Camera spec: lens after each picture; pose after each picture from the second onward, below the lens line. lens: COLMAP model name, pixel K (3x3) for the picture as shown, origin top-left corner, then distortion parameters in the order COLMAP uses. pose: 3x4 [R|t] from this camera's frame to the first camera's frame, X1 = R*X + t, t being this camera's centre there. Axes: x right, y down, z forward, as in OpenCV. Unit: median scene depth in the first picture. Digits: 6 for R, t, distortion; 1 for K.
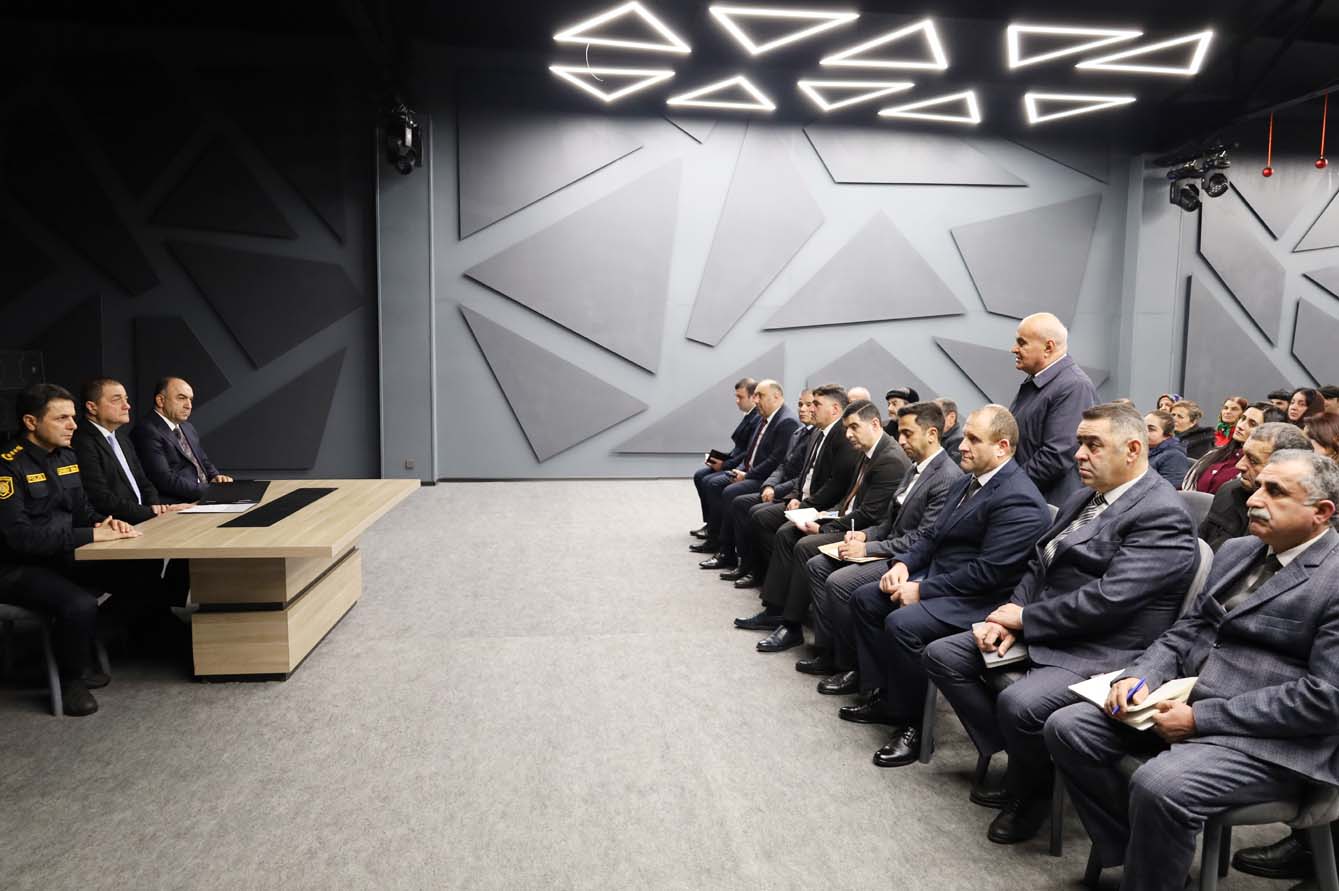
lens RADIAL K [[922.3, 0, 672.3], [0, 922.3, 444.3], [0, 0, 1]] dist [-0.003503, 0.000228]
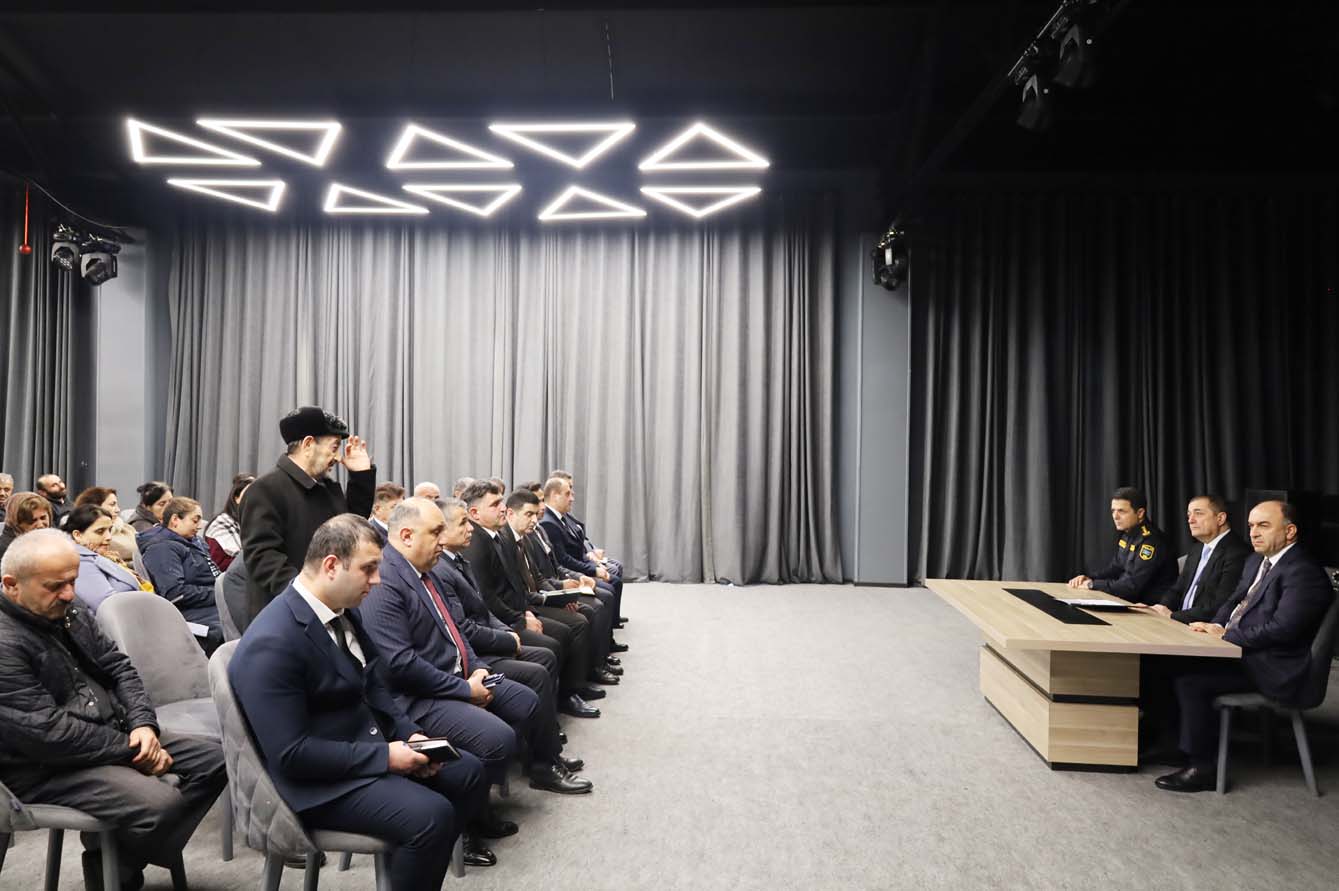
lens RADIAL K [[917.2, 0, 669.5], [0, 917.2, 445.5], [0, 0, 1]] dist [0.000516, 0.000988]
pose [[-0.981480, -0.021621, 0.190342, -0.180641], [-0.006226, 0.996686, 0.081111, -0.197989], [-0.191465, 0.078424, -0.978361, 2.074398]]
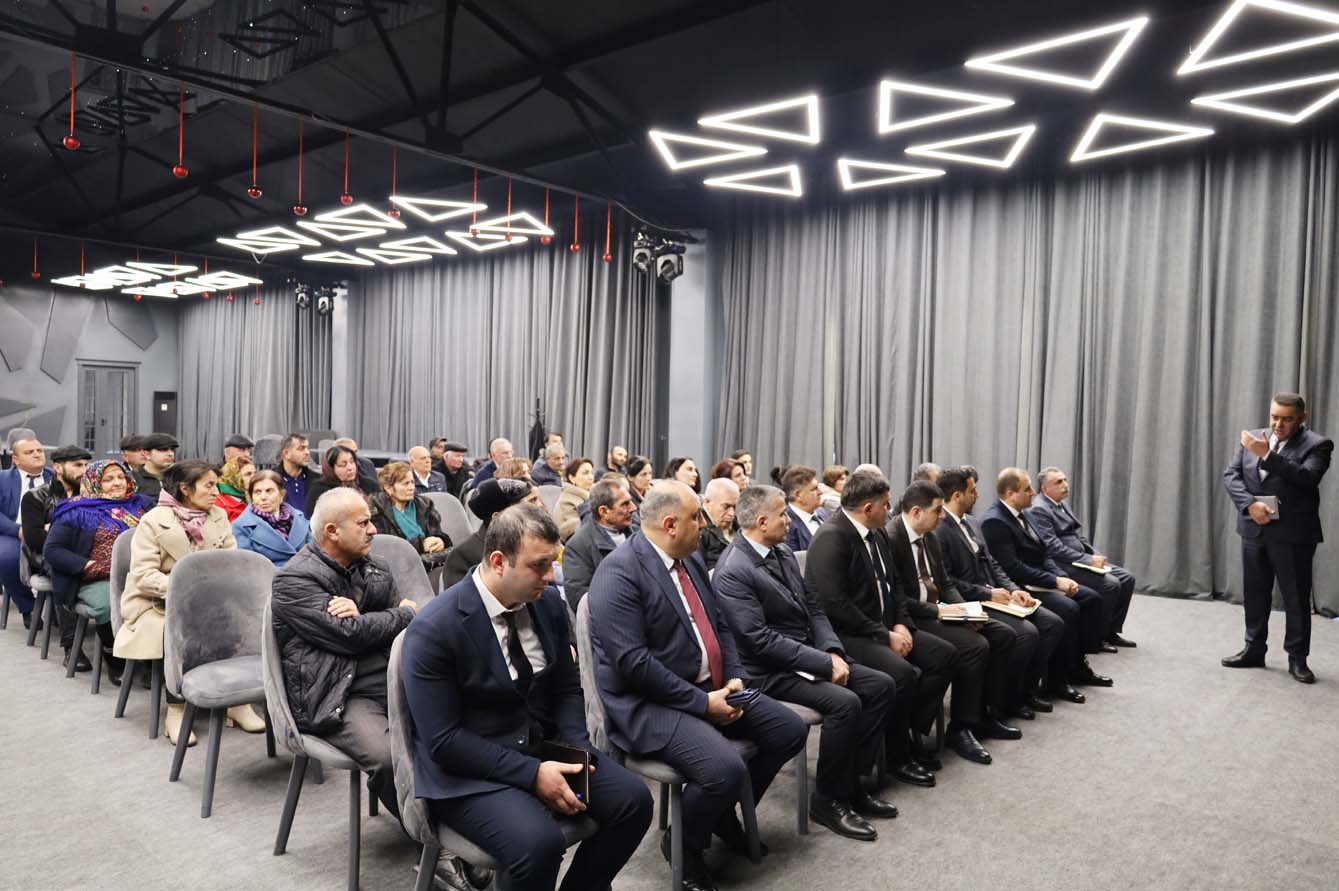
lens RADIAL K [[922.3, 0, 672.3], [0, 922.3, 444.3], [0, 0, 1]] dist [-0.003503, 0.000228]
pose [[-0.657532, -0.046739, 0.751976, -0.347835], [0.036923, 0.994876, 0.094123, -0.190456], [-0.752522, 0.089654, -0.652436, 1.840658]]
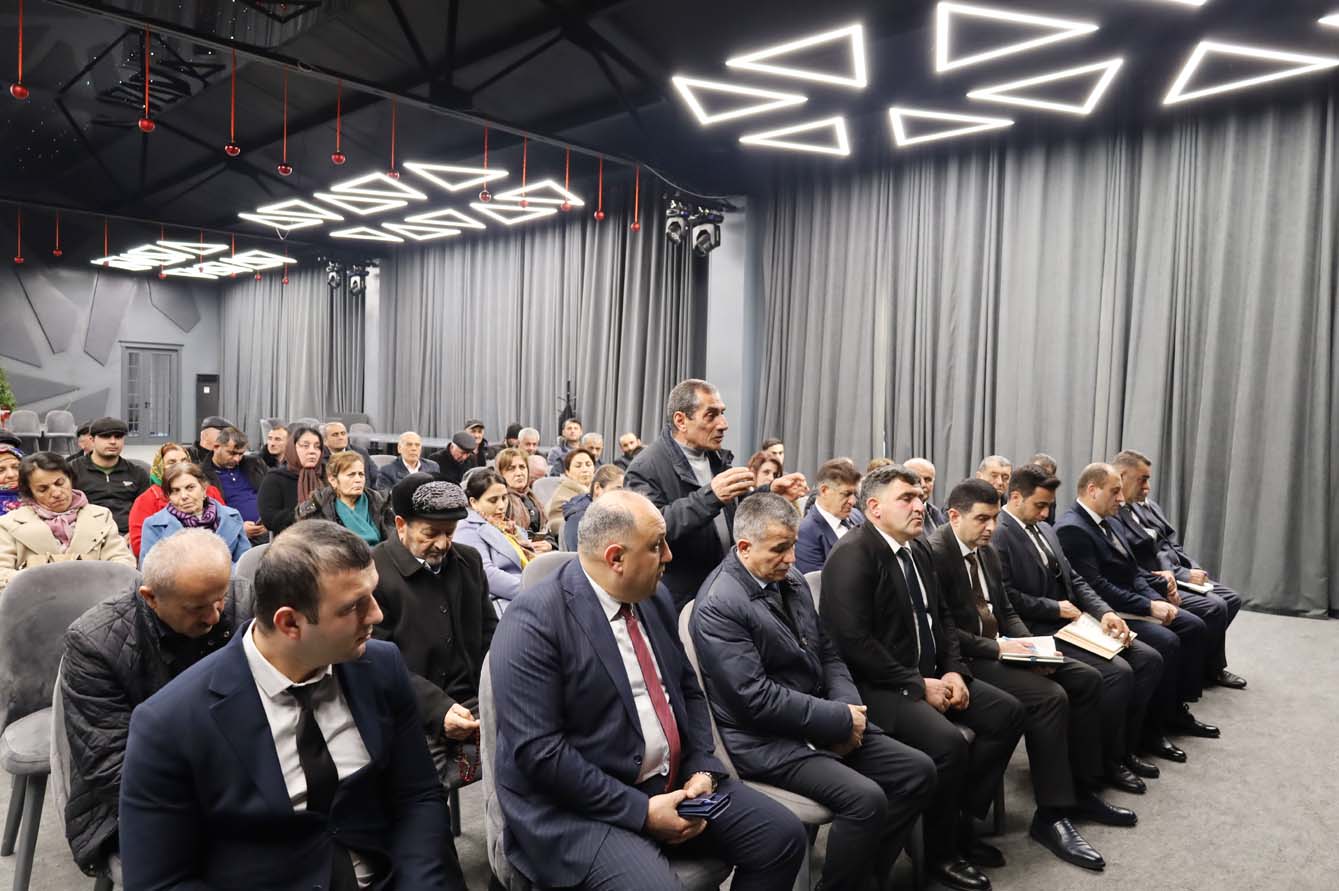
lens RADIAL K [[922.3, 0, 672.3], [0, 922.3, 444.3], [0, 0, 1]] dist [-0.003503, 0.000228]
pose [[-0.608162, -0.063000, 0.791309, -0.234916], [0.036593, 0.993561, 0.107226, -0.171546], [-0.792969, 0.094167, -0.601940, 1.662688]]
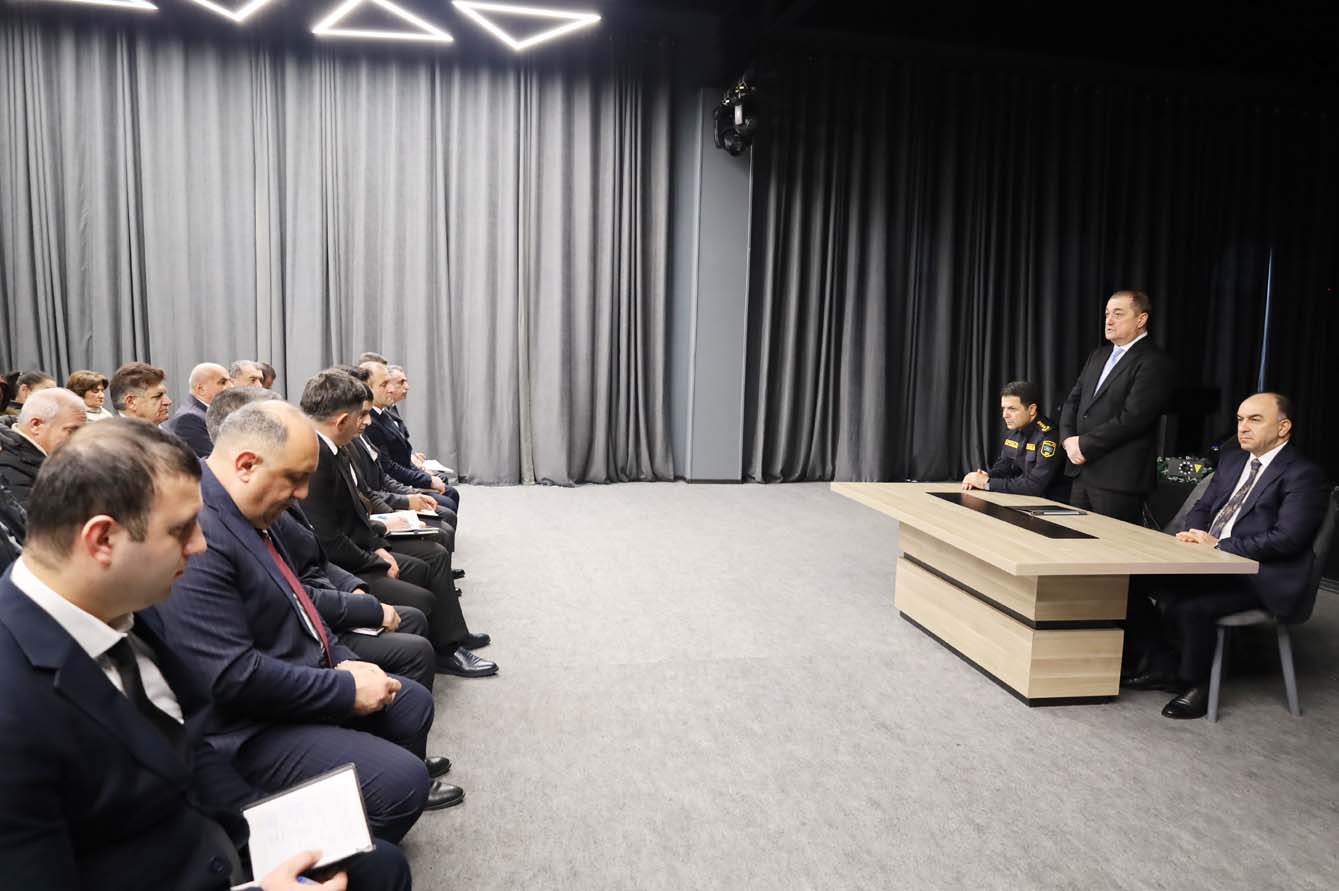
lens RADIAL K [[922.3, 0, 672.3], [0, 922.3, 444.3], [0, 0, 1]] dist [-0.003503, 0.000228]
pose [[-0.996924, -0.028764, -0.072903, -0.018860], [-0.042408, 0.980251, 0.193155, -0.164213], [0.065907, 0.195652, -0.978456, 1.841508]]
